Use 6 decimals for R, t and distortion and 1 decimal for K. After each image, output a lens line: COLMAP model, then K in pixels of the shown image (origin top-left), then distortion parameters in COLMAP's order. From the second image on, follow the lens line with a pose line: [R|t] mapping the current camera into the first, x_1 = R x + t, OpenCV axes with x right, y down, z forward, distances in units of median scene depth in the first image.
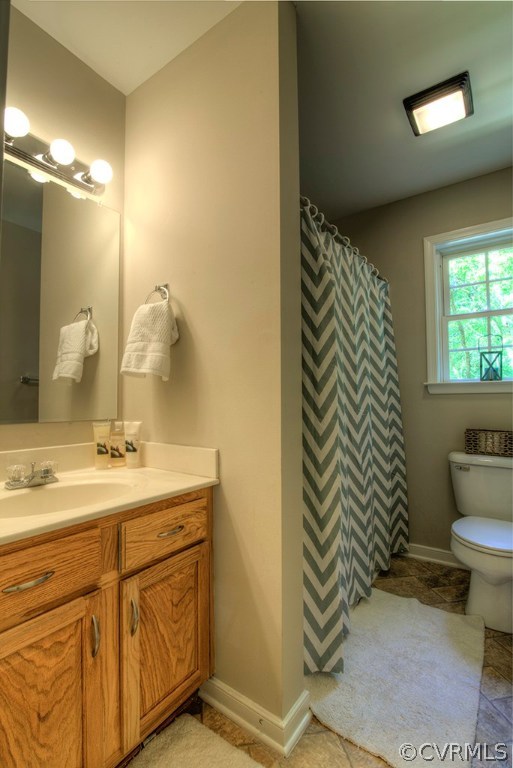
lens RADIAL K [[354.2, 0, 254.9], [0, 354.2, 387.8], [0, 0, 1]] dist [-0.021533, 0.002018]
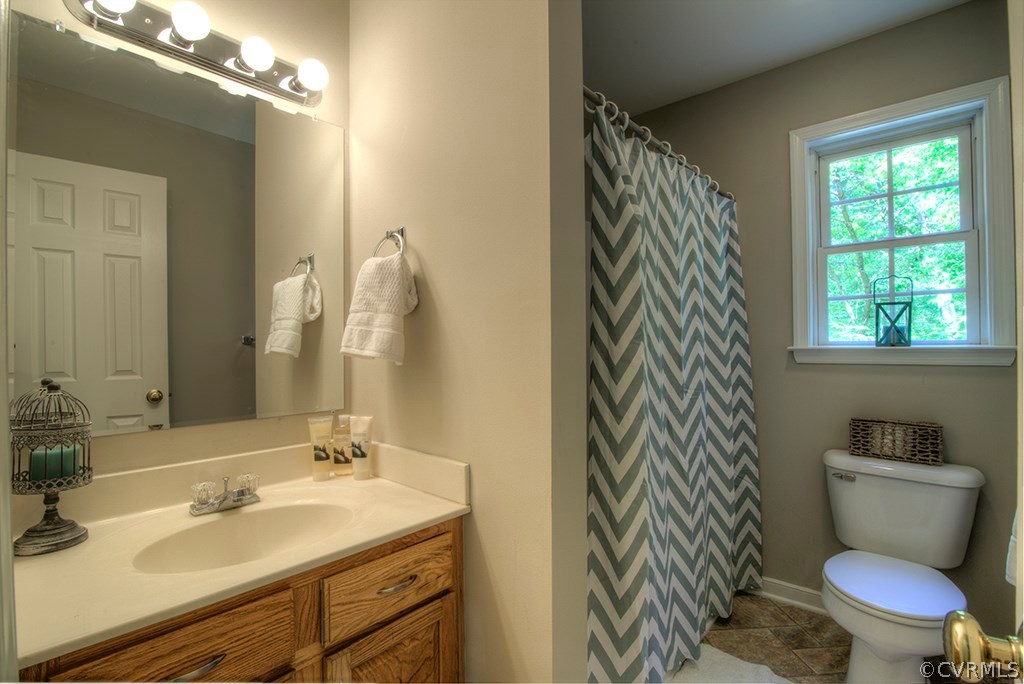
lens RADIAL K [[472.3, 0, 508.7], [0, 472.3, 342.0], [0, 0, 1]] dist [-0.021533, 0.002018]
pose [[0.993586, -0.003819, -0.113016, 0.069845], [0.007184, 0.999542, 0.029381, -0.082478], [0.112853, -0.030005, 0.993159, 0.059166]]
